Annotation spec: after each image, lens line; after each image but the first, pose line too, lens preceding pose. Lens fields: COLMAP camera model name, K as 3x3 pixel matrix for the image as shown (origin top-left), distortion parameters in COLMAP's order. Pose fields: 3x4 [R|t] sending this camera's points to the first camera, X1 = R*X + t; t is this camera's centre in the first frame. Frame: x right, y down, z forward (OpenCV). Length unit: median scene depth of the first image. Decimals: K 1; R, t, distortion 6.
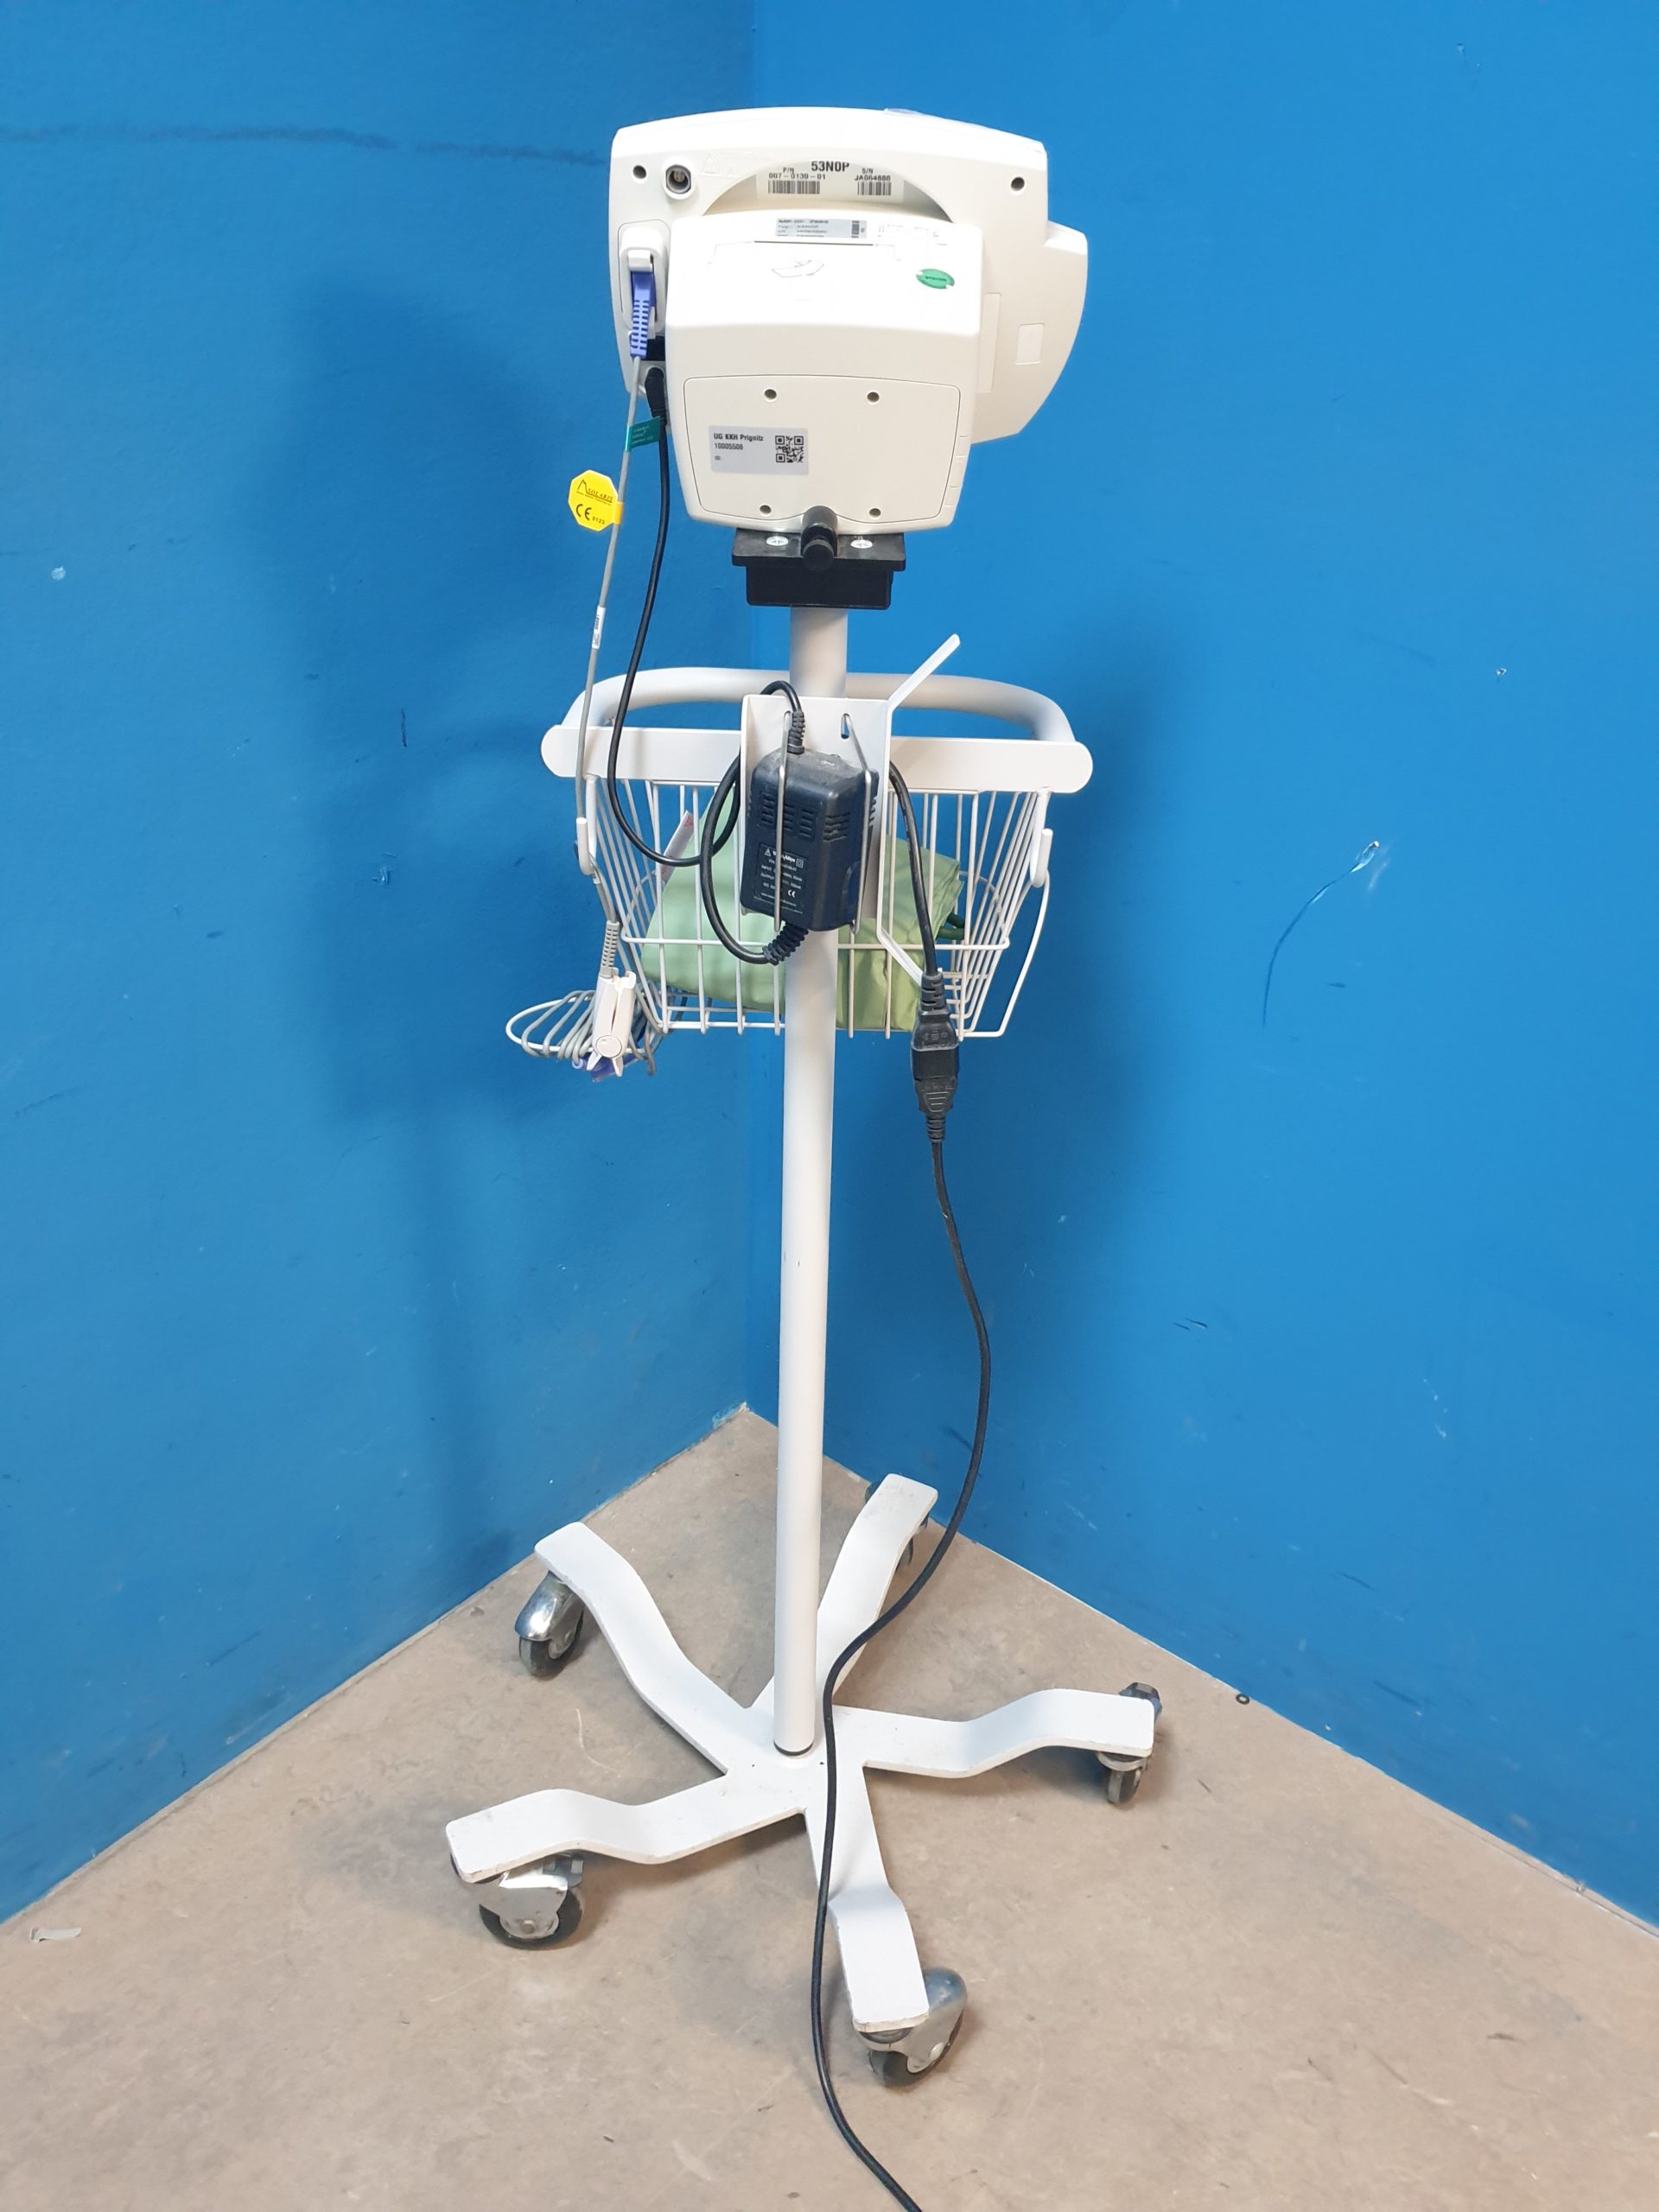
lens RADIAL K [[1826.8, 0, 829.5], [0, 1826.8, 1106.0], [0, 0, 1]] dist [-0.014069, 0.046983]
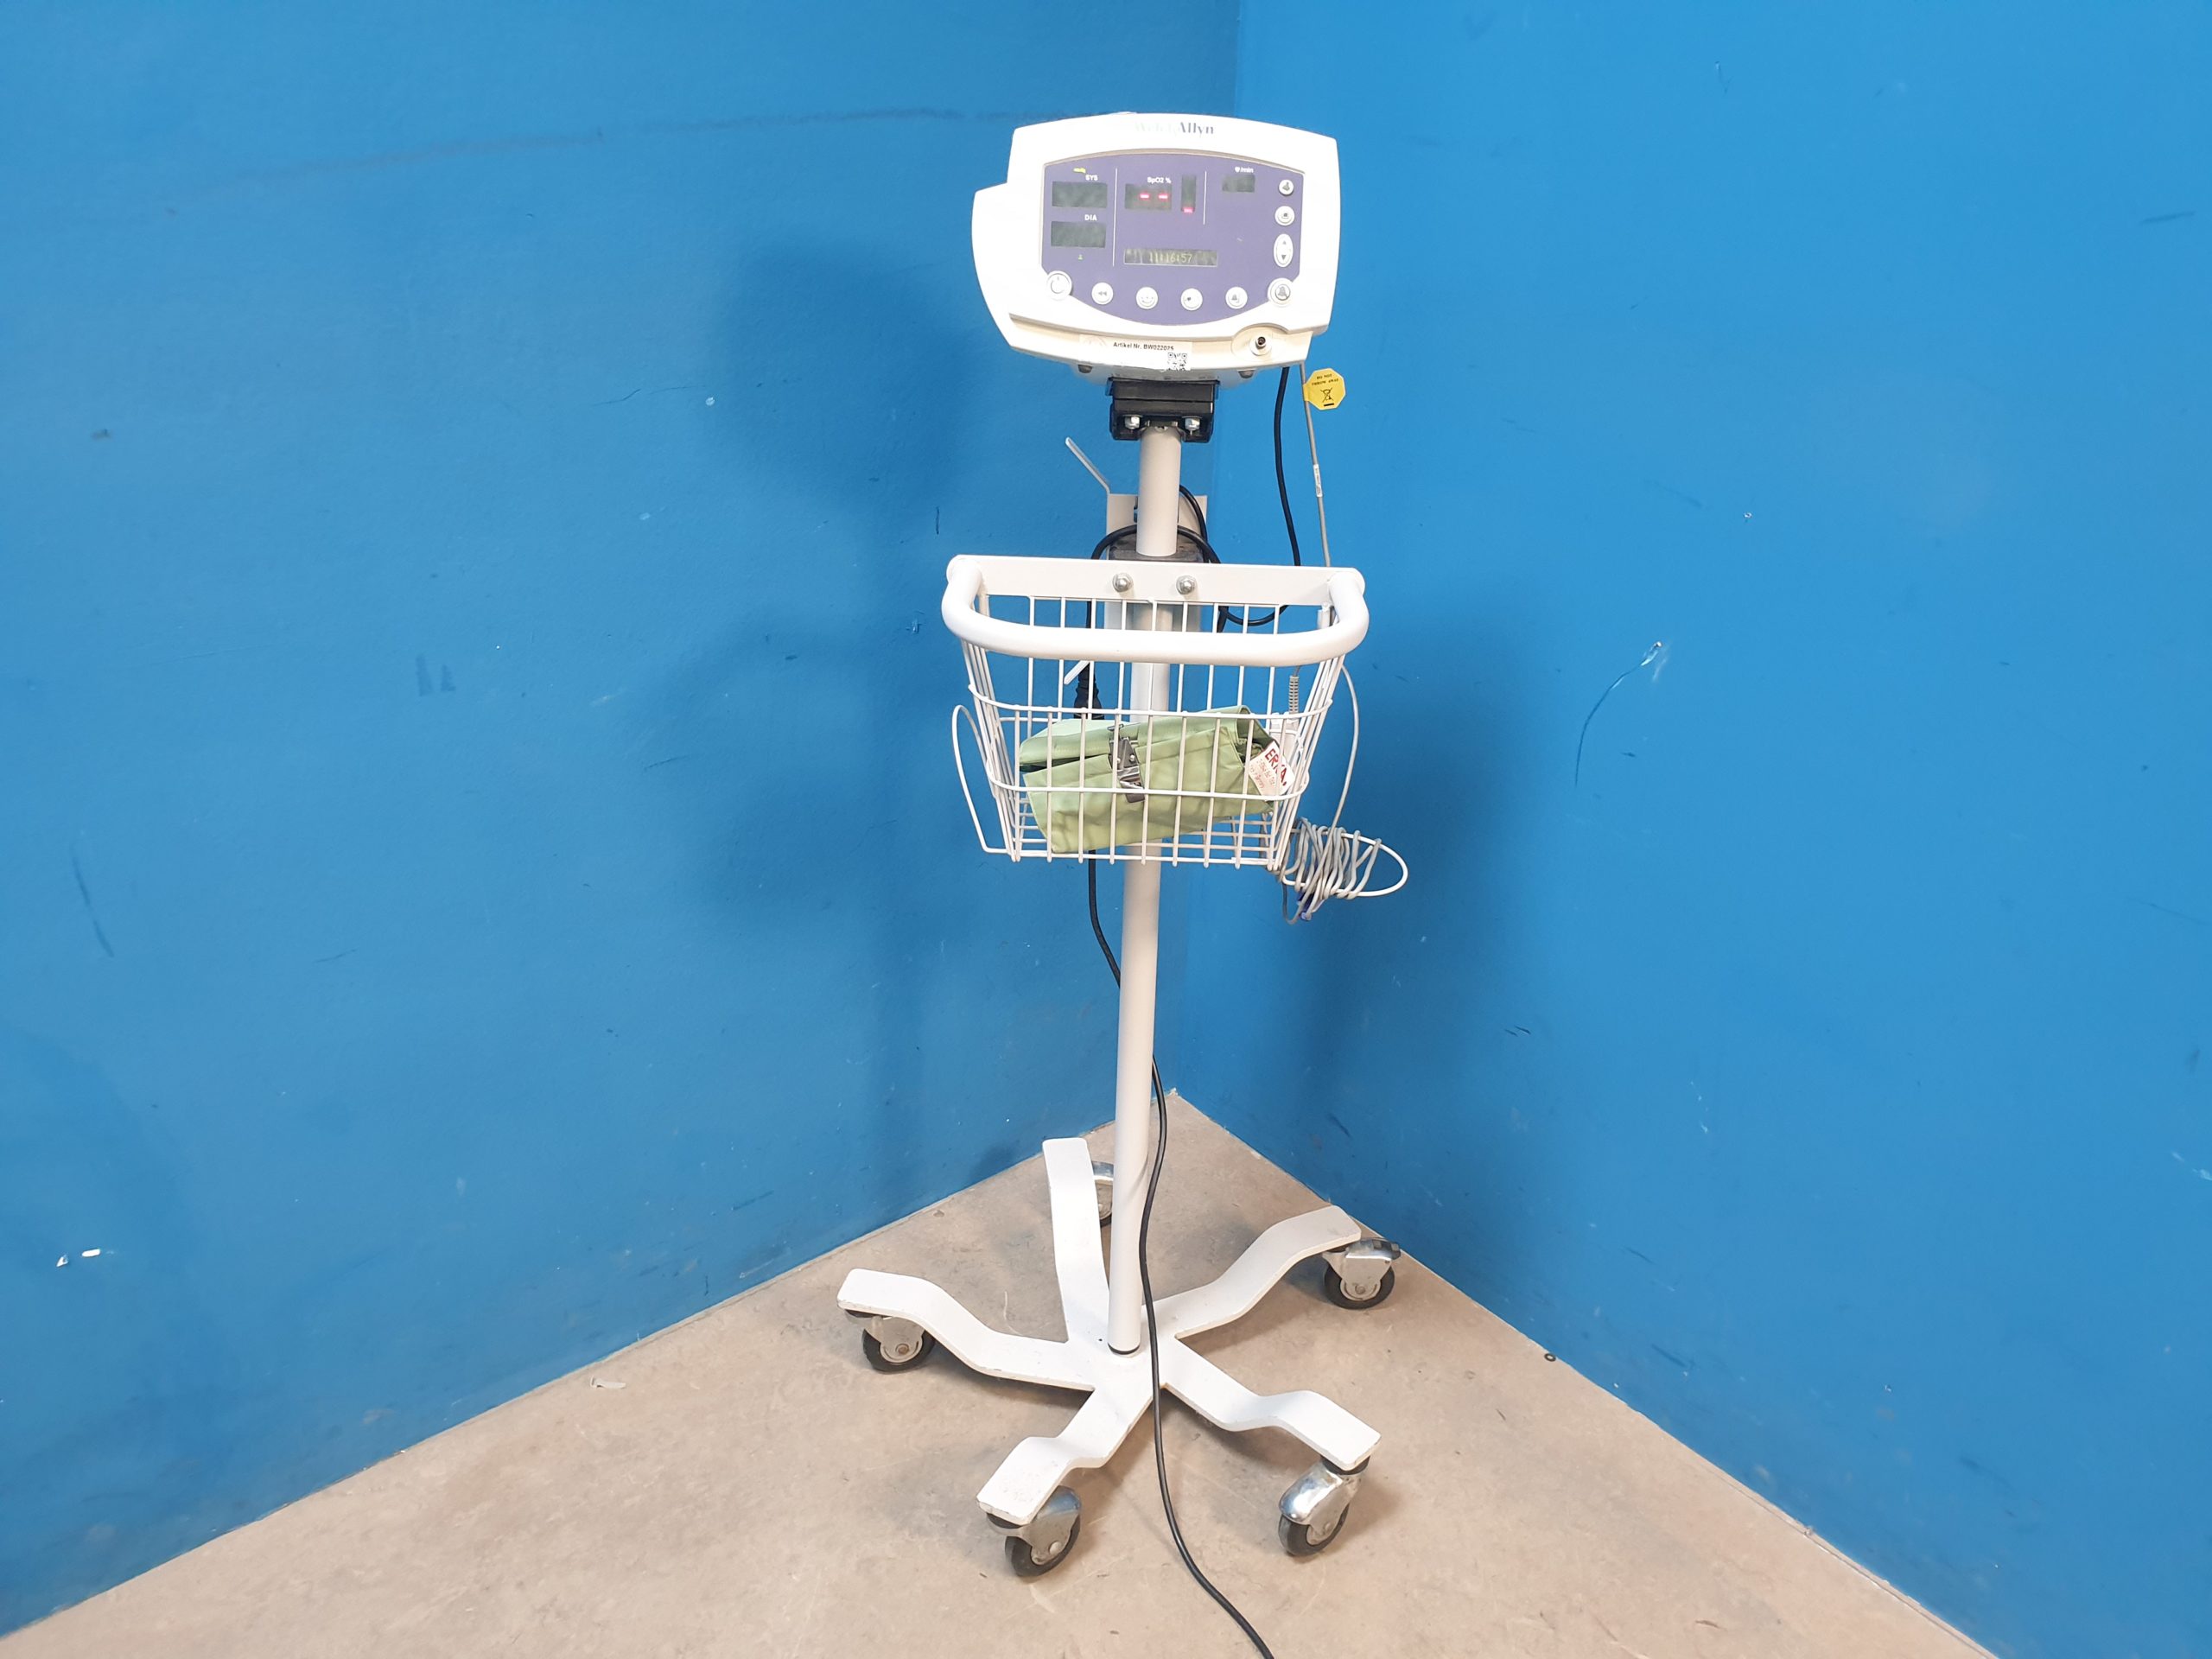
lens RADIAL K [[1866.7, 0, 1061.6], [0, 1866.7, 807.3], [0, 0, 1]] dist [-0.006338, 0.011813]
pose [[0.979451, 0.078404, -0.185819, 0.135945], [-0.089863, 0.994486, -0.054052, 0.074506], [0.180556, 0.069640, 0.981096, -0.339746]]
